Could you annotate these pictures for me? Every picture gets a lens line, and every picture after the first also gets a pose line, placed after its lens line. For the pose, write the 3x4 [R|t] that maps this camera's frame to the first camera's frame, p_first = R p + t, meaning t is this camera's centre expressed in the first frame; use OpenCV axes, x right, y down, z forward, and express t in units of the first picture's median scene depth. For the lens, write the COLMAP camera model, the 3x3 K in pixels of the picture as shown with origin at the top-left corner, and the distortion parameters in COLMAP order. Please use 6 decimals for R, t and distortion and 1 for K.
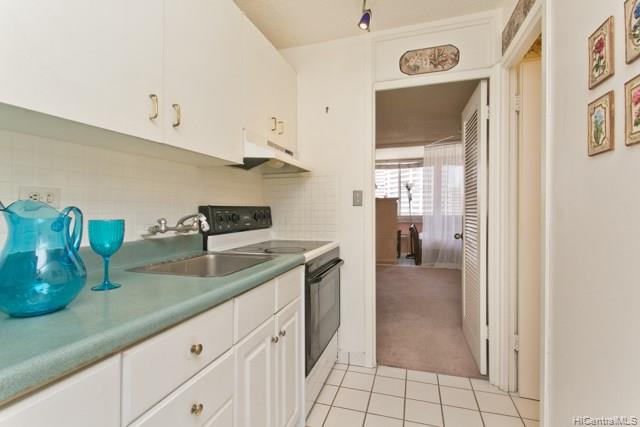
lens RADIAL K [[310.6, 0, 319.7], [0, 310.6, 210.9], [0, 0, 1]] dist [0.001721, 0.000459]
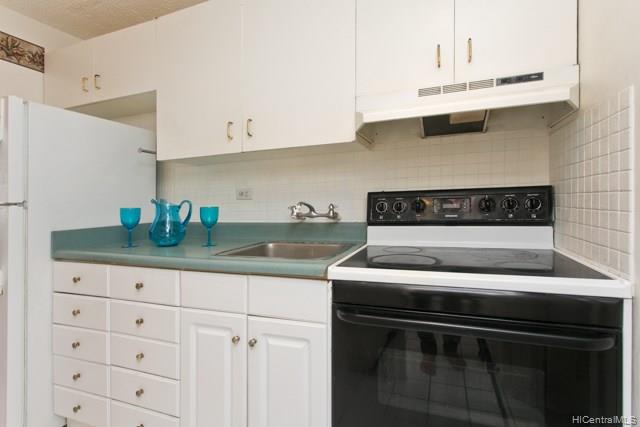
lens RADIAL K [[308.8, 0, 321.4], [0, 308.8, 197.0], [0, 0, 1]] dist [0.000370, 0.000055]
pose [[-0.042817, 0.000358, -0.999083, 0.962836], [0.025478, 0.999675, -0.000734, -0.009730], [0.998758, -0.025486, -0.042812, 1.605941]]
